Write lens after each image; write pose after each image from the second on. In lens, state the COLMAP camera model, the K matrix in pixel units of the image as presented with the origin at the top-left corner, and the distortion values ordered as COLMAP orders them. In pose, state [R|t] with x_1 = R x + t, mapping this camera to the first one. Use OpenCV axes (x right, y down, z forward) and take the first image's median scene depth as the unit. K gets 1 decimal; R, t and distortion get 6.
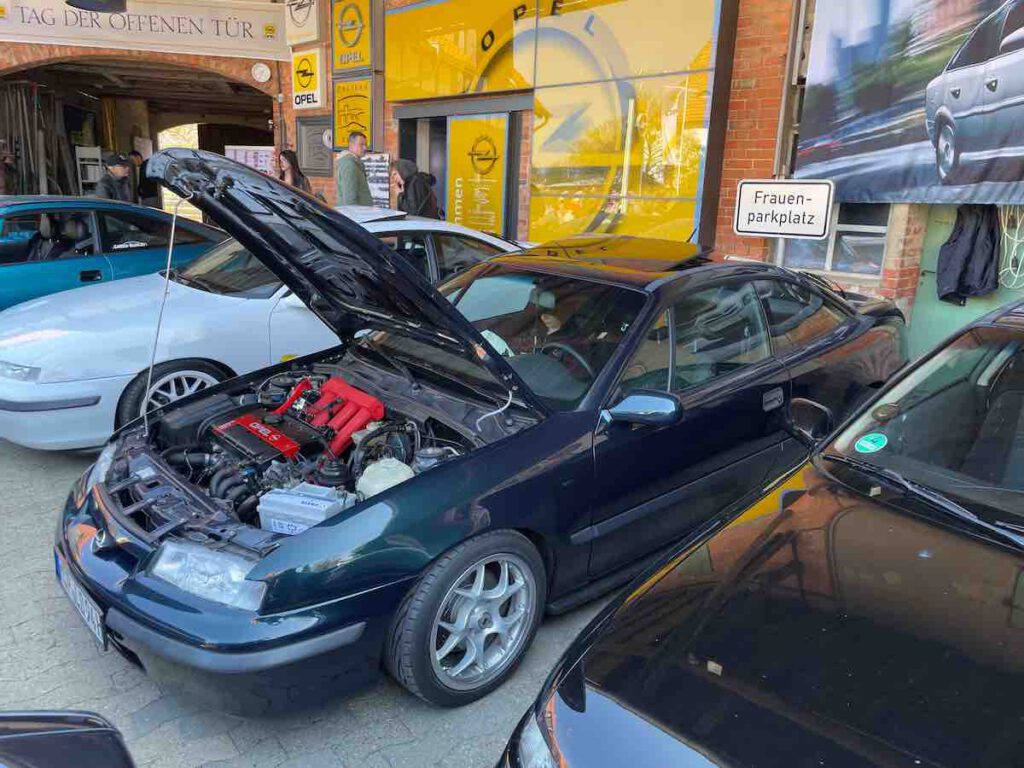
lens RADIAL K [[757.9, 0, 511.5], [0, 757.9, 382.9], [0, 0, 1]] dist [0.040347, -0.052251]
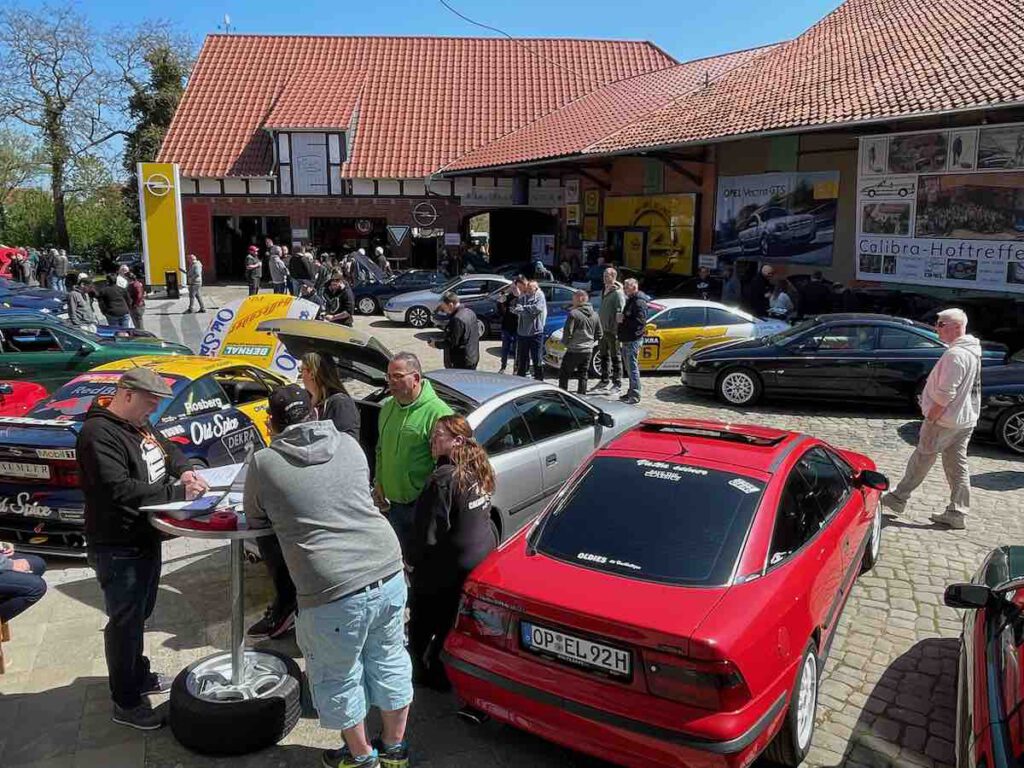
lens RADIAL K [[757.9, 0, 511.0], [0, 757.9, 378.7], [0, 0, 1]] dist [0.040347, -0.052251]
pose [[0.975351, 0.013677, -0.220234, 0.164817], [-0.023152, 0.998911, -0.040499, 0.405812], [0.219440, 0.044600, 0.974606, -2.211028]]
